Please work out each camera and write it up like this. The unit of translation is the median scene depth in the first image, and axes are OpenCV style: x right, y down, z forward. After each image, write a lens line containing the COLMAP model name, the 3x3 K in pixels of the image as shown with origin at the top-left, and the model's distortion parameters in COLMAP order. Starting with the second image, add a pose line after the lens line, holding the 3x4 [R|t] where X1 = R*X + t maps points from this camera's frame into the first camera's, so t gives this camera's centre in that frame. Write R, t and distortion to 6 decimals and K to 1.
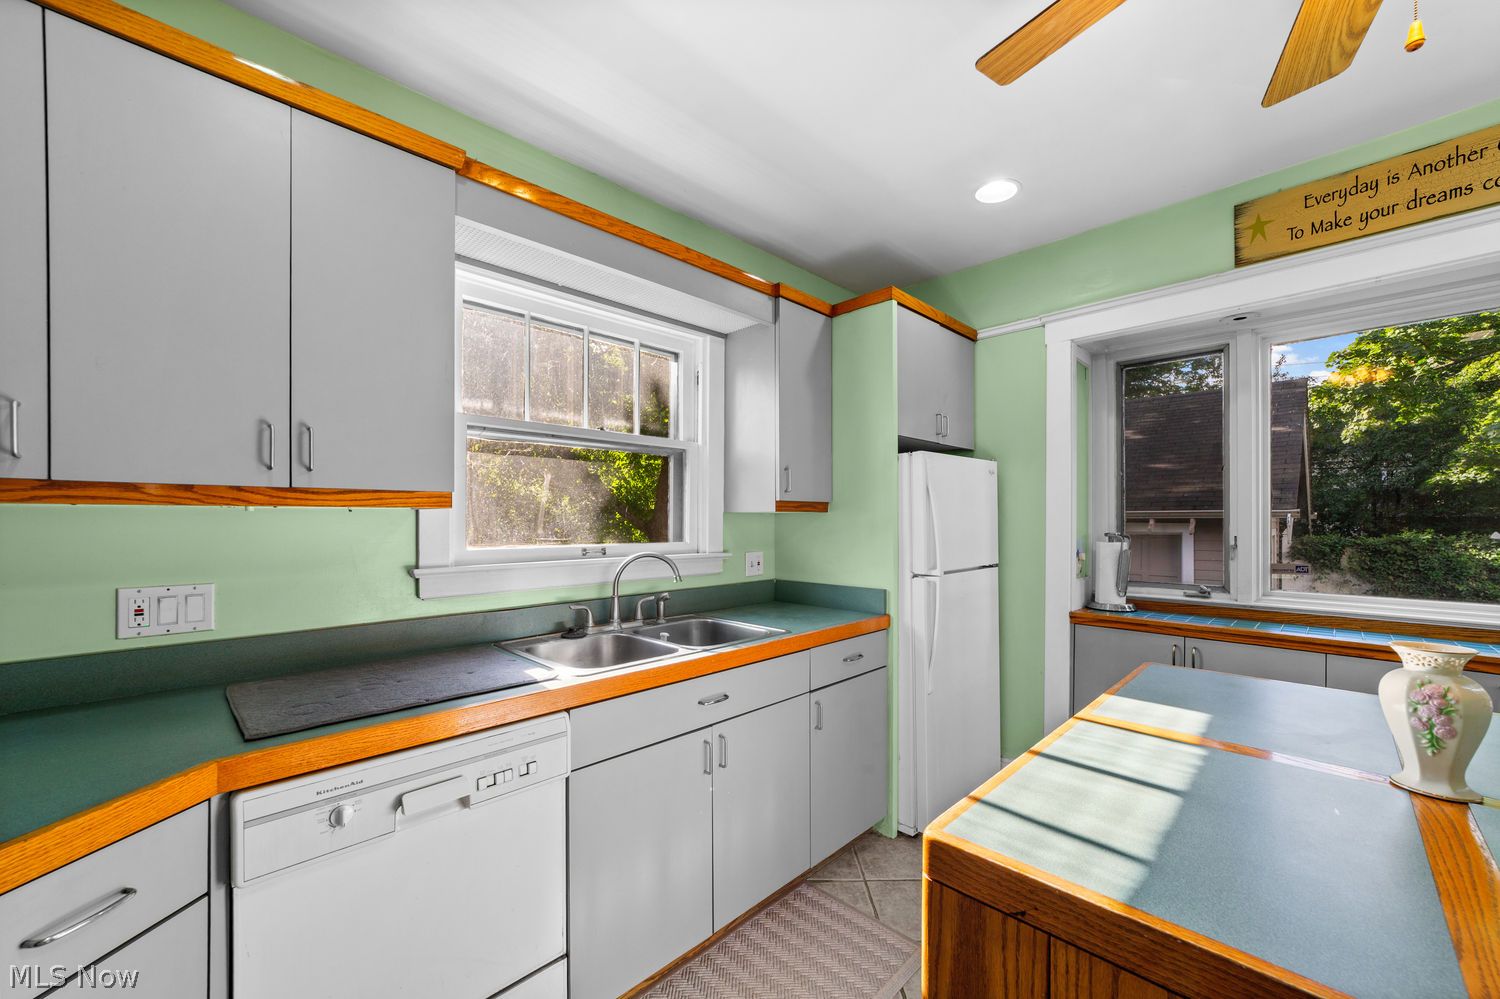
lens RADIAL K [[578.7, 0, 749.8], [0, 578.7, 522.3], [0, 0, 1]] dist [-0.014348, 0.007216]
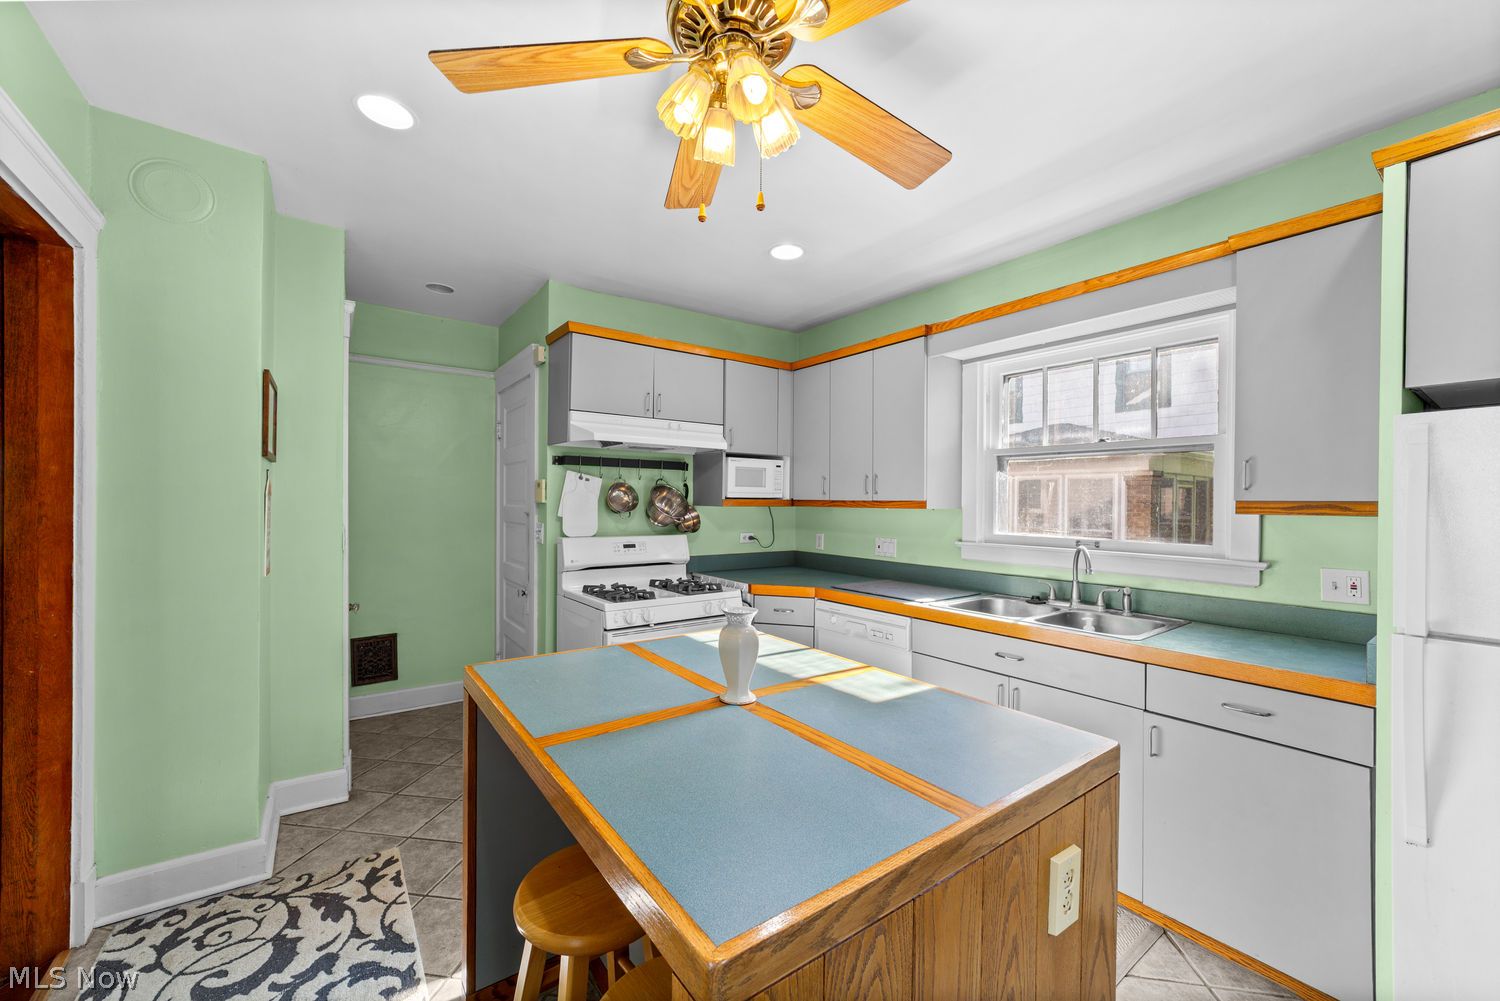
lens RADIAL K [[578.7, 0, 743.5], [0, 578.7, 506.4], [0, 0, 1]] dist [-0.014348, 0.007216]
pose [[-0.167335, 0.007246, -0.985873, 1.011856], [-0.011120, 0.999896, 0.009236, -0.029526], [0.985837, 0.012509, -0.167237, 0.483962]]
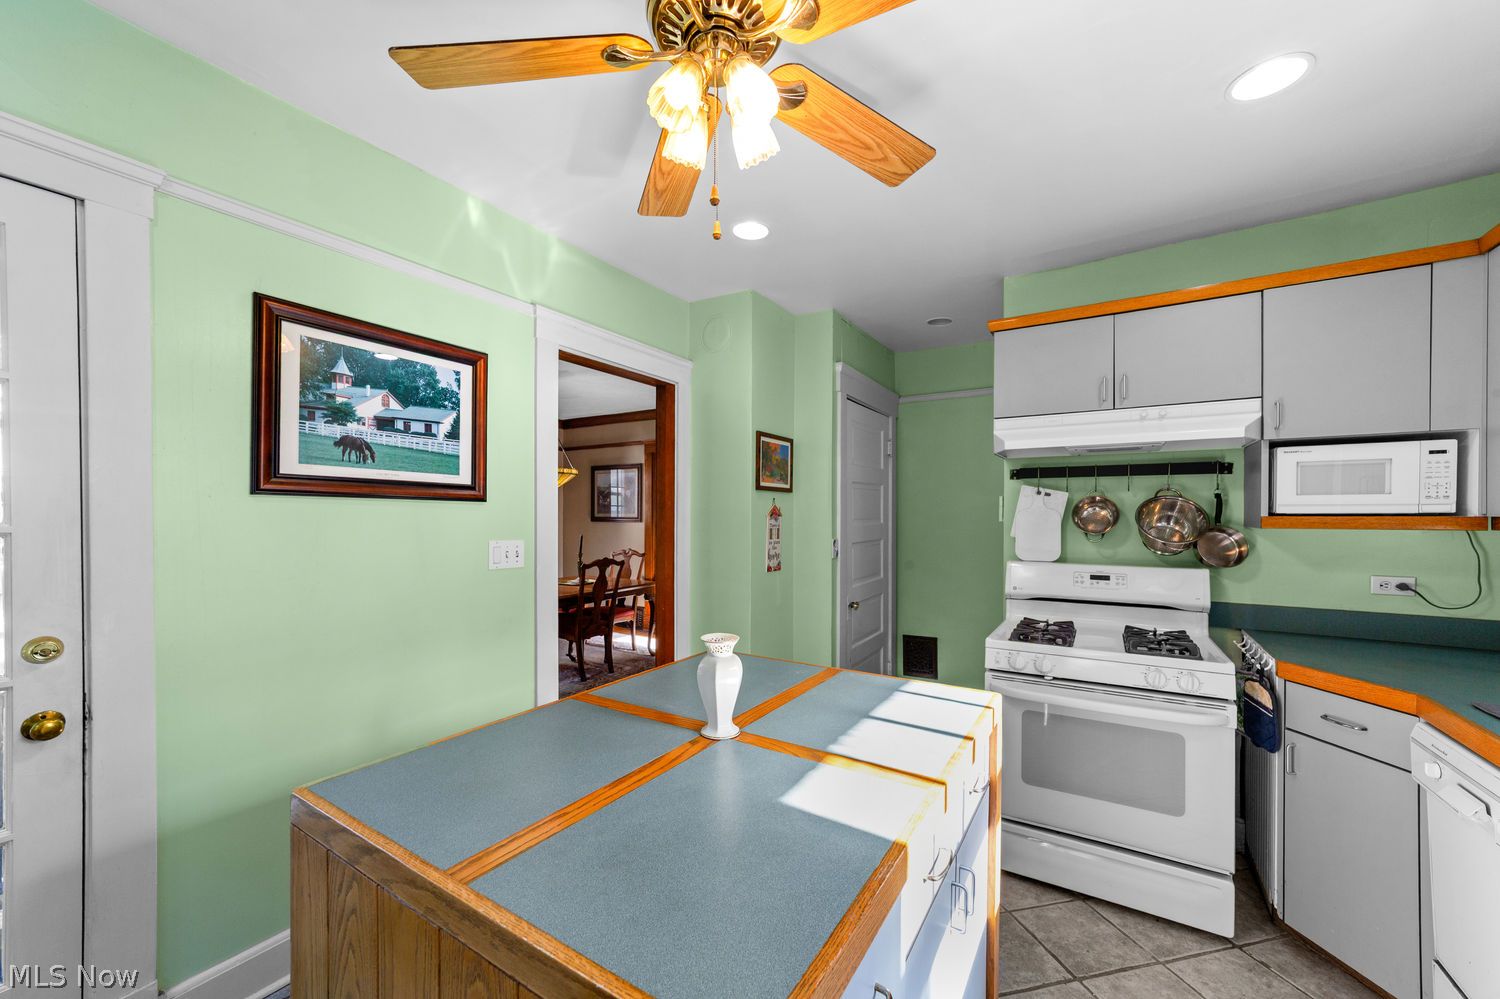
lens RADIAL K [[578.7, 0, 750.5], [0, 578.7, 523.6], [0, 0, 1]] dist [-0.014348, 0.007216]
pose [[-0.975872, 0.001563, -0.218337, 0.527112], [-0.002434, 0.999834, 0.018036, -0.037789], [0.218329, 0.018132, -0.975707, 0.923337]]
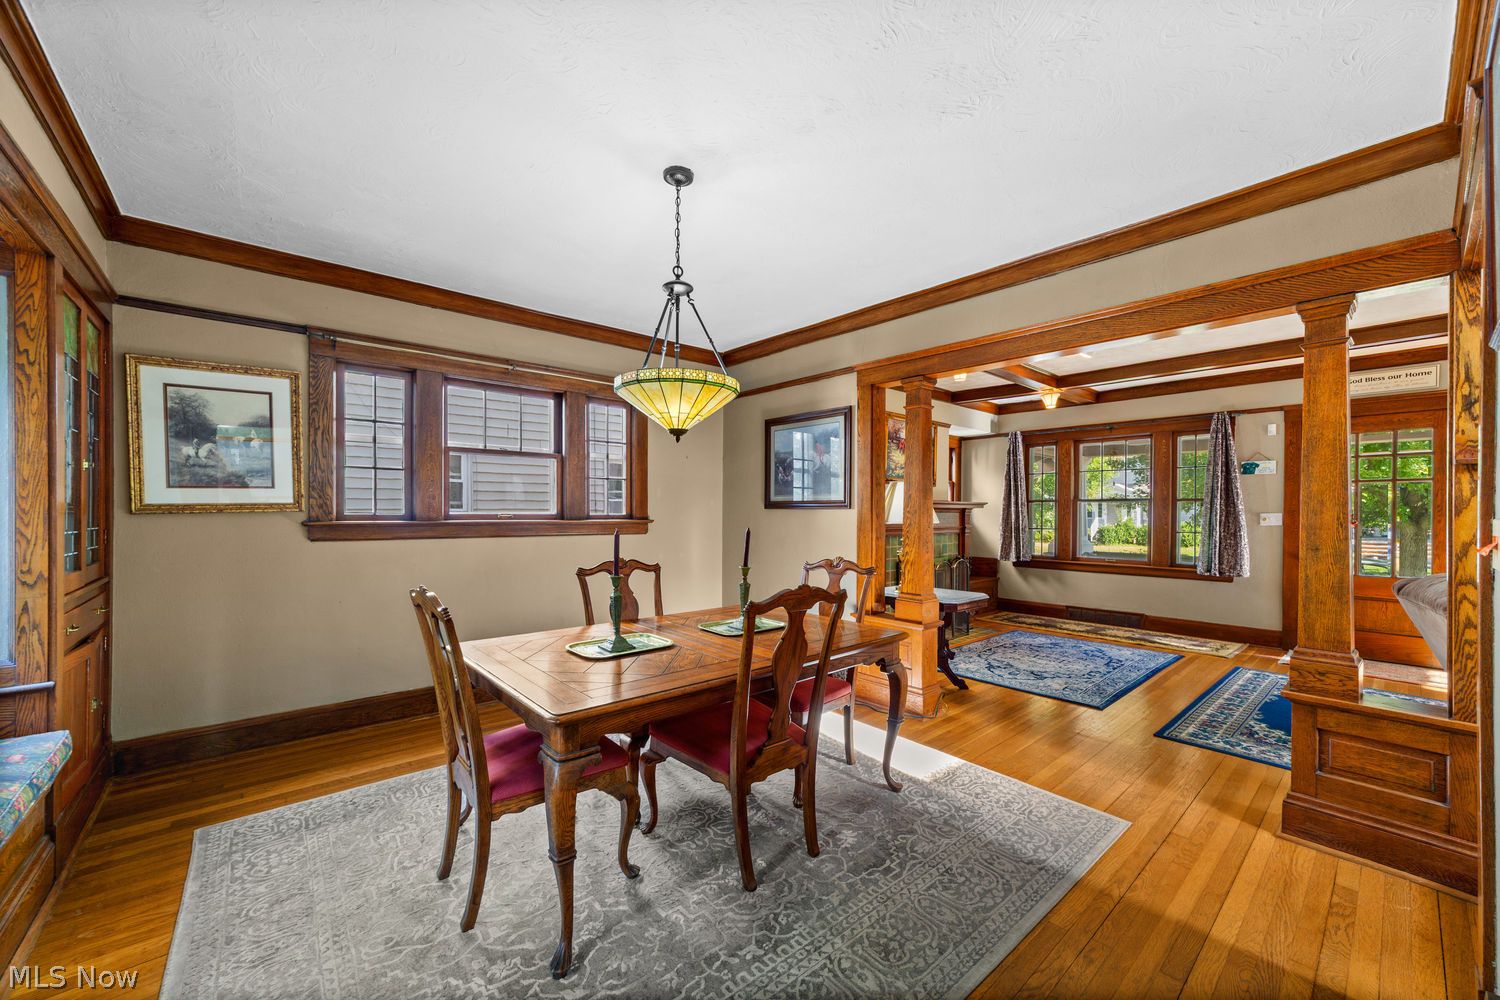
lens RADIAL K [[578.7, 0, 746.8], [0, 578.7, 515.7], [0, 0, 1]] dist [-0.014348, 0.007216]
pose [[-0.997406, -0.003582, 0.071894, 0.611853], [-0.002870, 0.999946, 0.010003, 0.018663], [-0.071926, 0.009771, -0.997362, -0.488552]]
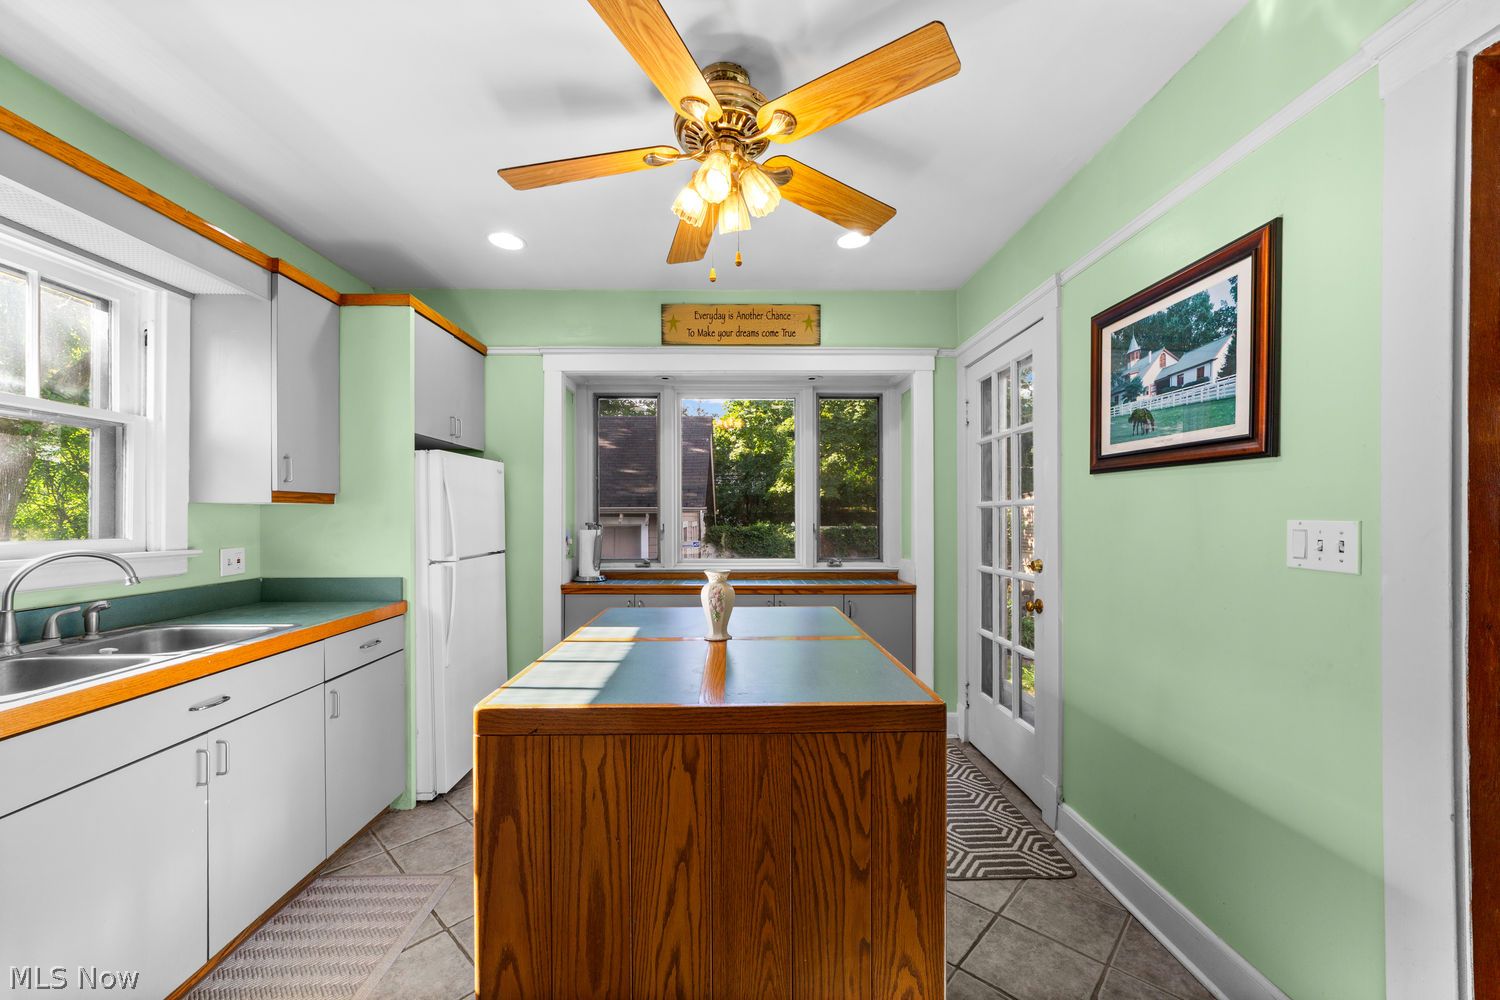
lens RADIAL K [[578.7, 0, 737.5], [0, 578.7, 515.3], [0, 0, 1]] dist [-0.014348, 0.007216]
pose [[0.694281, 0.000227, 0.719704, -0.107052], [0.002881, 0.999991, -0.003095, 0.008098], [-0.719698, 0.004222, 0.694274, -0.191939]]
